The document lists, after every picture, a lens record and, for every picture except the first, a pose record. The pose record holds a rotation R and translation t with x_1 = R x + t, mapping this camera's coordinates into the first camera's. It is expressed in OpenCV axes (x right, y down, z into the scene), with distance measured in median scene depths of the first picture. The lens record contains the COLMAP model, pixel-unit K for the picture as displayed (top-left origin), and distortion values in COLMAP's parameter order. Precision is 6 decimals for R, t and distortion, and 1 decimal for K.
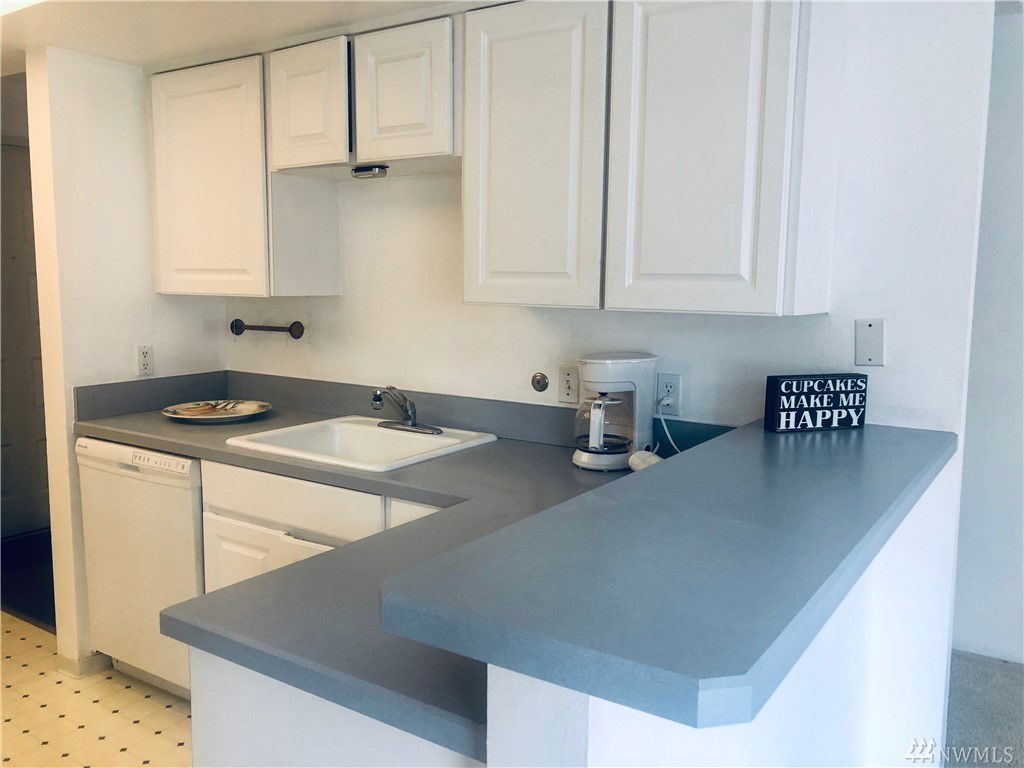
lens RADIAL K [[848.6, 0, 512.0], [0, 848.6, 384.0], [0, 0, 1]] dist [0.003906, 0.004266]
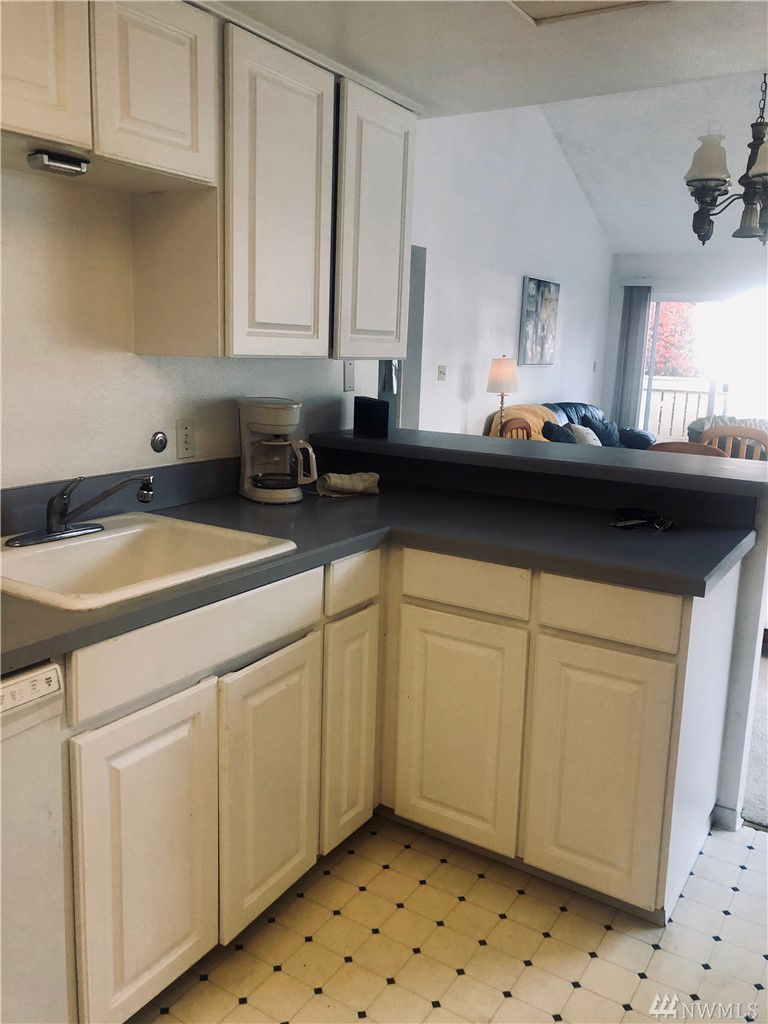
lens RADIAL K [[848.6, 0, 384.0], [0, 848.6, 512.0], [0, 0, 1]] dist [0.003906, 0.004266]
pose [[-0.021214, -0.208856, 0.977716, -0.904524], [0.095530, 0.973038, 0.209930, -0.099867], [-0.995200, 0.097855, -0.000690, 0.787806]]
